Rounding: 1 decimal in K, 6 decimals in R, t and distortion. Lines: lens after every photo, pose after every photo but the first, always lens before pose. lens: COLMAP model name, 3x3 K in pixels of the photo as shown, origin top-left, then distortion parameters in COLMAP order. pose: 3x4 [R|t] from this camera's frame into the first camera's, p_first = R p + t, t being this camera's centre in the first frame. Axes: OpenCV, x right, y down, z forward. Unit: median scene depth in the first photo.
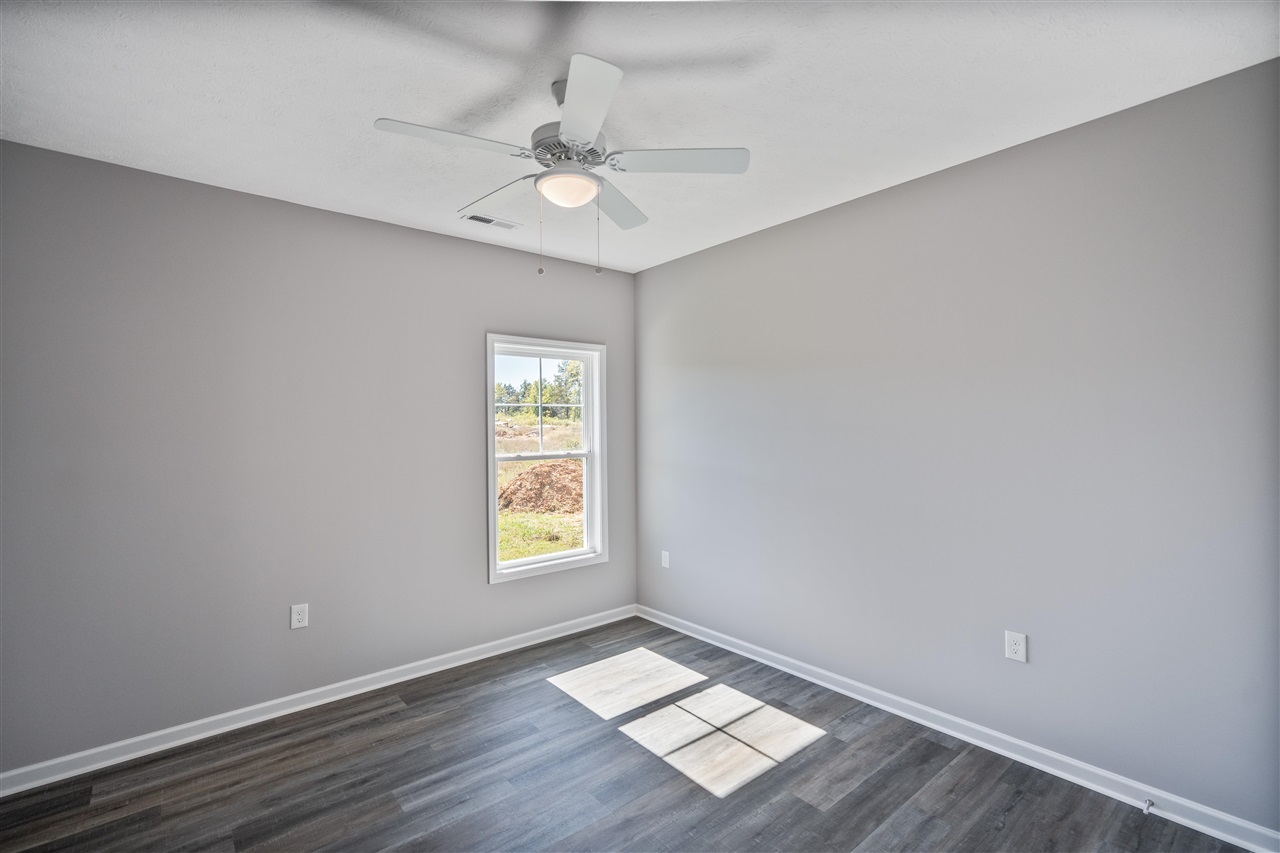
lens RADIAL K [[589.0, 0, 640.0], [0, 589.0, 426.5], [0, 0, 1]] dist [-0.000199, 0.024710]
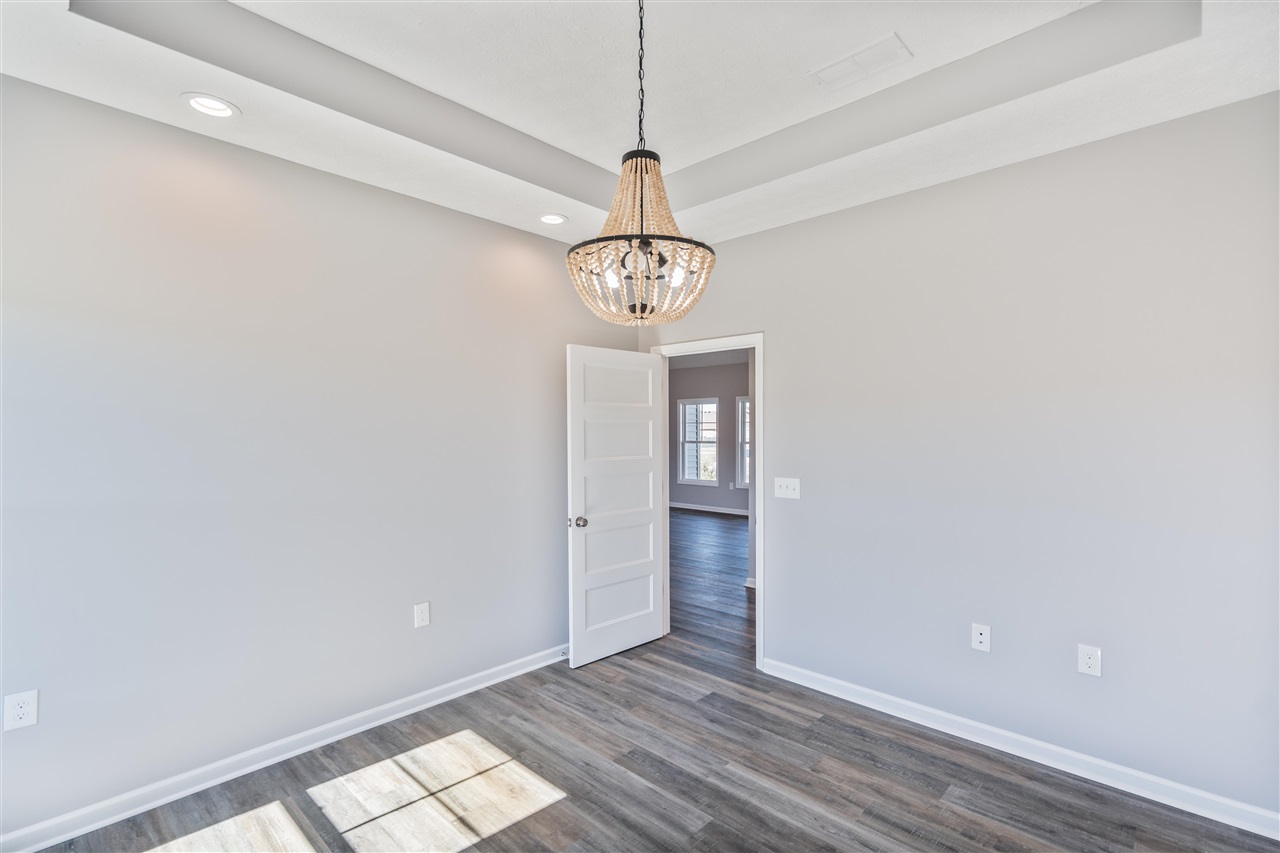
lens RADIAL K [[589.0, 0, 640.0], [0, 589.0, 426.5], [0, 0, 1]] dist [-0.000199, 0.024710]
pose [[-0.107632, 0.013363, 0.994101, -0.698609], [0.011207, 0.999862, -0.012227, -0.004965], [-0.994128, 0.009824, -0.107767, 0.729124]]
